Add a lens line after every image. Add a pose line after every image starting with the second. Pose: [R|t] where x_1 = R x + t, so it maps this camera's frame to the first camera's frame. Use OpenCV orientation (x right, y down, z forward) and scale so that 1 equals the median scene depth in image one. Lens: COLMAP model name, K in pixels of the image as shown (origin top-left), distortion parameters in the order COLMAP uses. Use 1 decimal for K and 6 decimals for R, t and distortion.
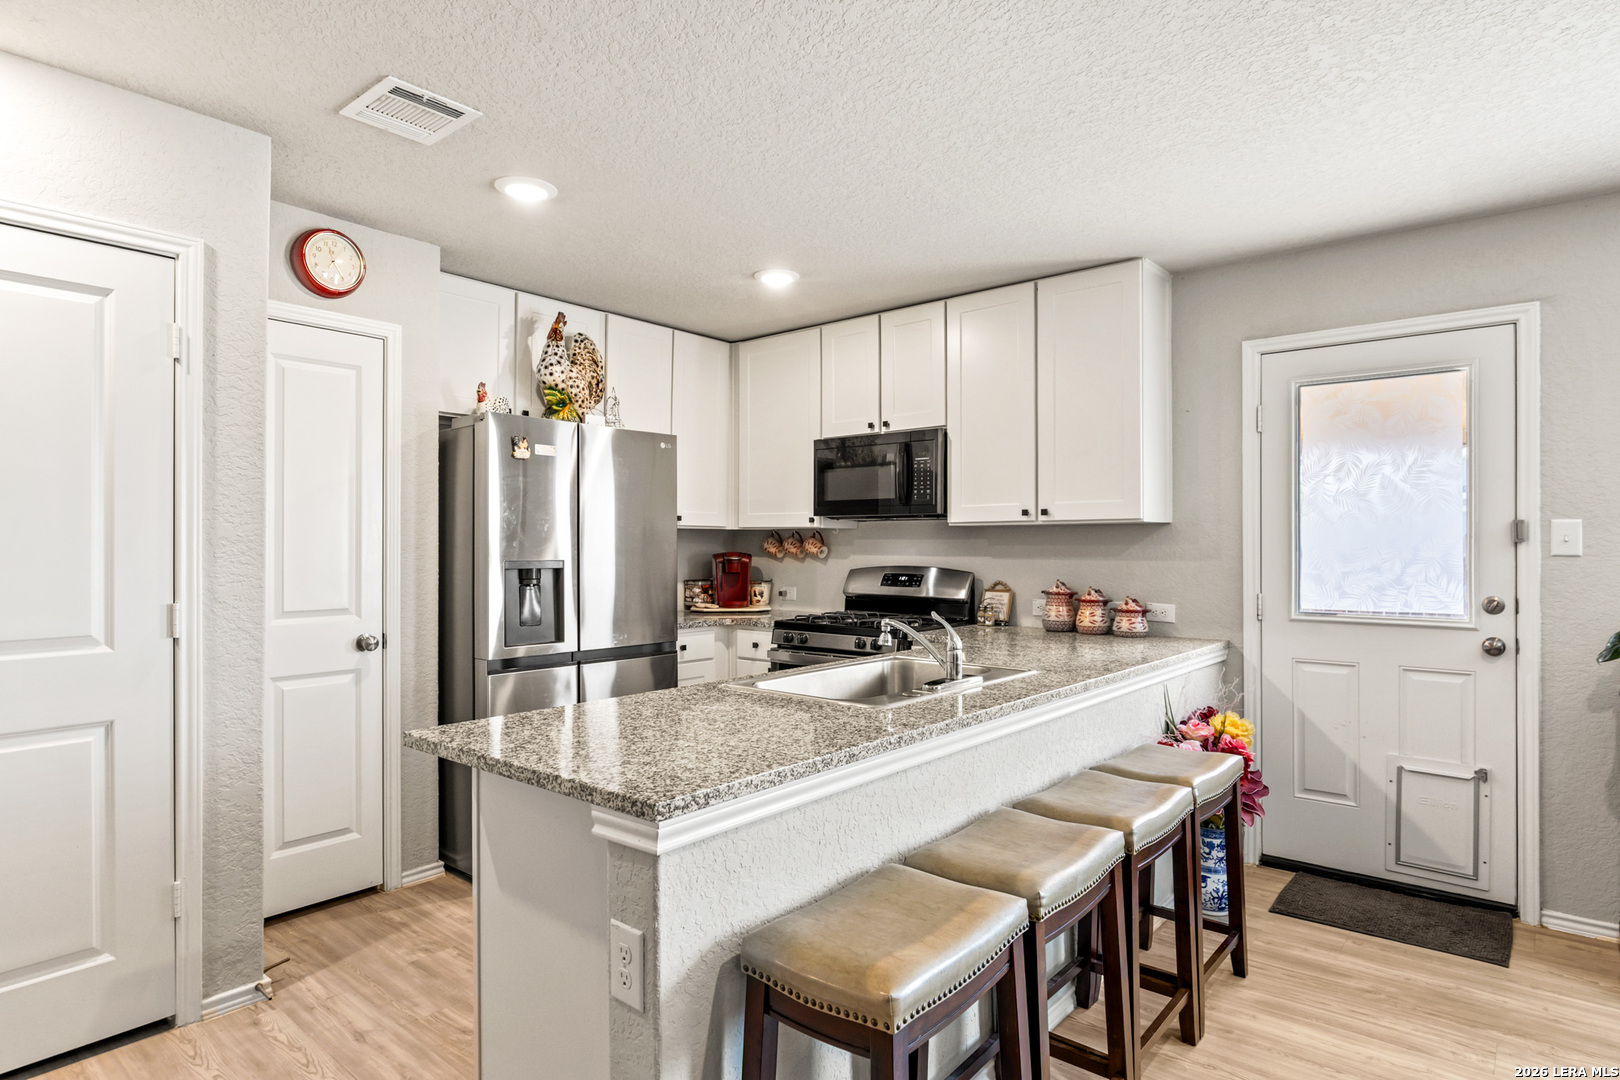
lens RADIAL K [[889.8, 0, 806.9], [0, 889.8, 539.7], [0, 0, 1]] dist [-0.013120, 0.000976]
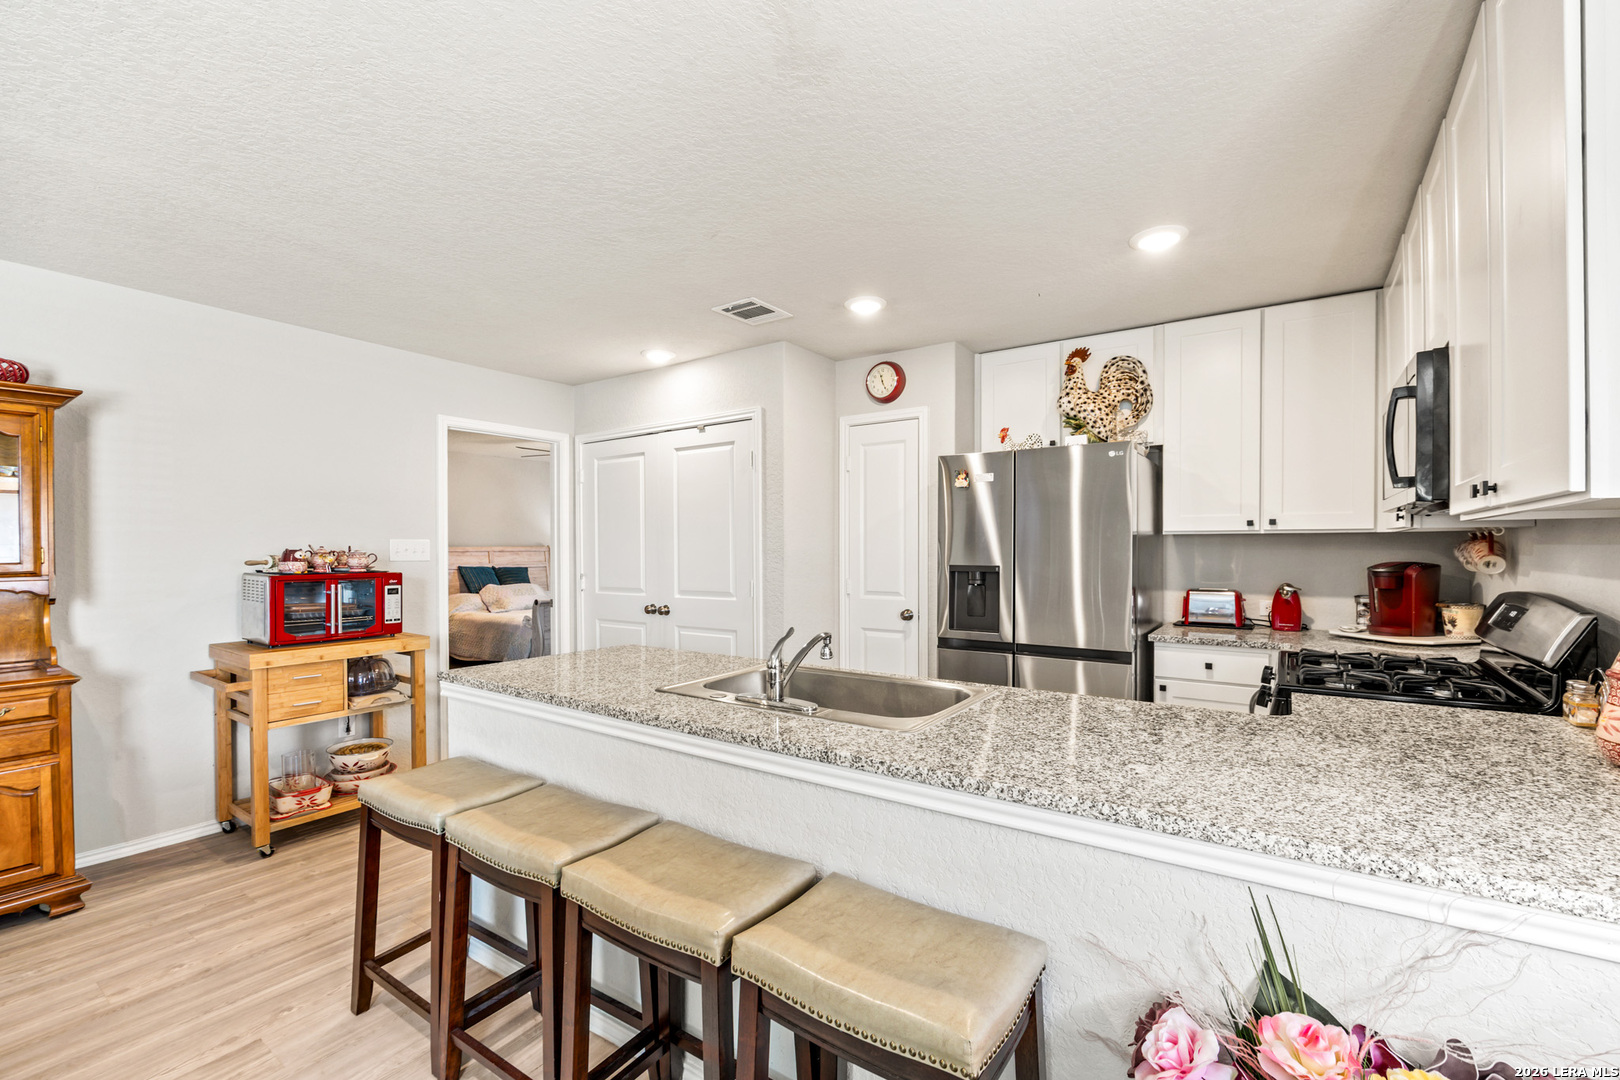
lens RADIAL K [[665.8, 0, 806.4], [0, 665.8, 552.4], [0, 0, 1]] dist [-0.011814, -0.000162]
pose [[0.110706, 0.003199, -0.993848, 0.568142], [0.008786, 0.999953, 0.004197, -0.000931], [0.993814, -0.009197, 0.110673, 0.599744]]
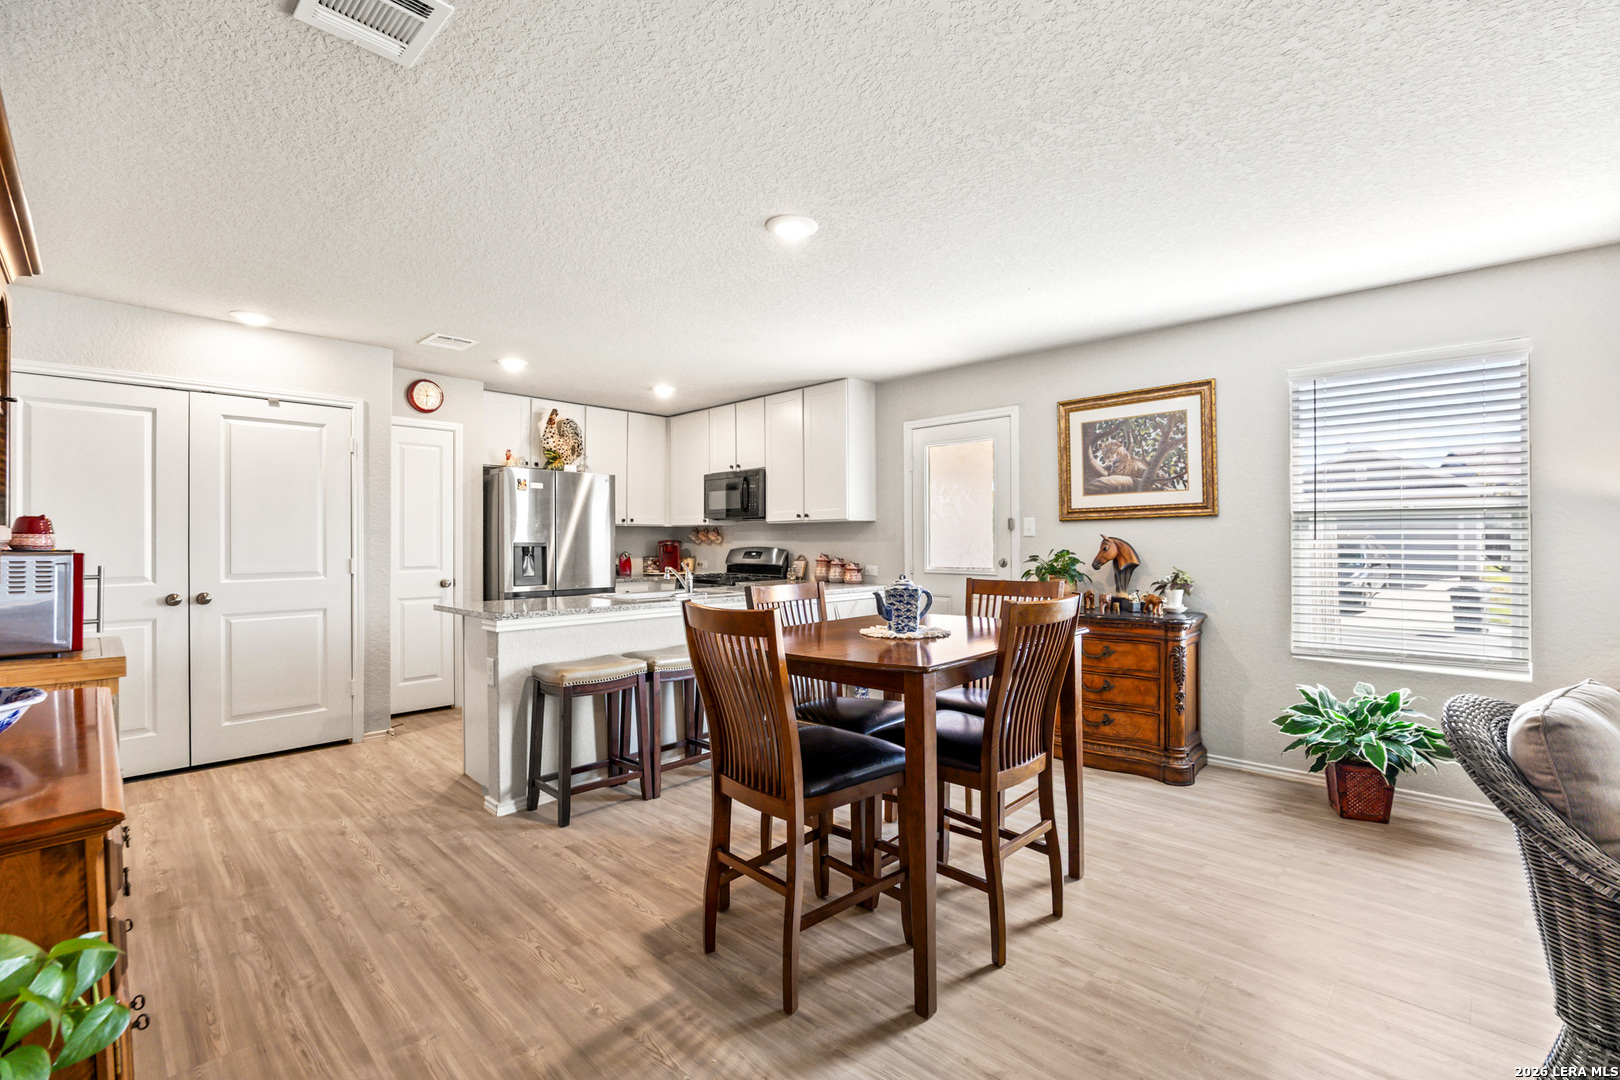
lens RADIAL K [[720.8, 0, 801.2], [0, 720.8, 536.6], [0, 0, 1]] dist [-0.018637, -0.000416]
pose [[0.996882, -0.003995, -0.078809, 0.377371], [0.003982, 0.999992, -0.000317, 0.012764], [0.078810, 0.000002, 0.996890, -0.481763]]
